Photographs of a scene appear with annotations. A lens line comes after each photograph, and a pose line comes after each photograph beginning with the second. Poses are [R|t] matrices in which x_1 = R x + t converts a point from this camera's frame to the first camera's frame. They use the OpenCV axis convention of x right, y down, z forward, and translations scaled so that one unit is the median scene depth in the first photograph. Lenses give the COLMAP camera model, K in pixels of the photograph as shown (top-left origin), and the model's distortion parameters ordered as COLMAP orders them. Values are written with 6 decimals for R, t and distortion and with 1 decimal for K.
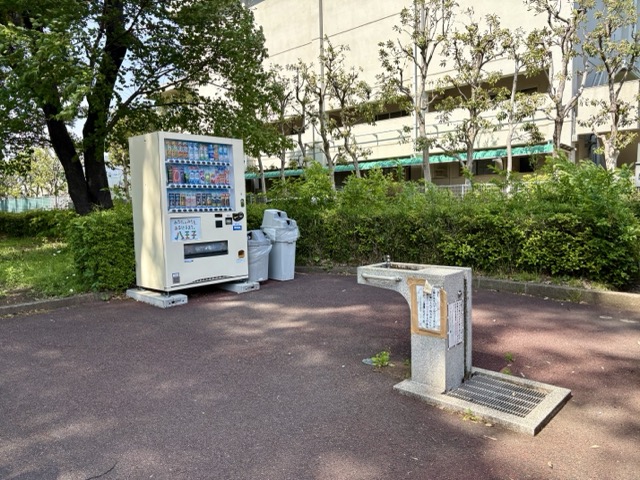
lens RADIAL K [[484.3, 0, 320.2], [0, 484.3, 243.0], [0, 0, 1]] dist [0.015183, -0.016843]
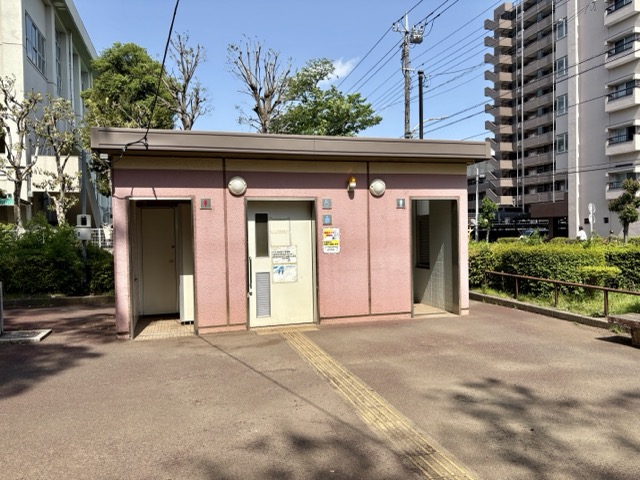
lens RADIAL K [[484.3, 0, 320.7], [0, 484.3, 243.0], [0, 0, 1]] dist [0.015183, -0.016843]
pose [[0.517446, -0.003548, 0.855708, -0.168394], [0.080583, 0.995750, -0.044600, 0.019691], [-0.851913, 0.092034, 0.515533, -0.278013]]
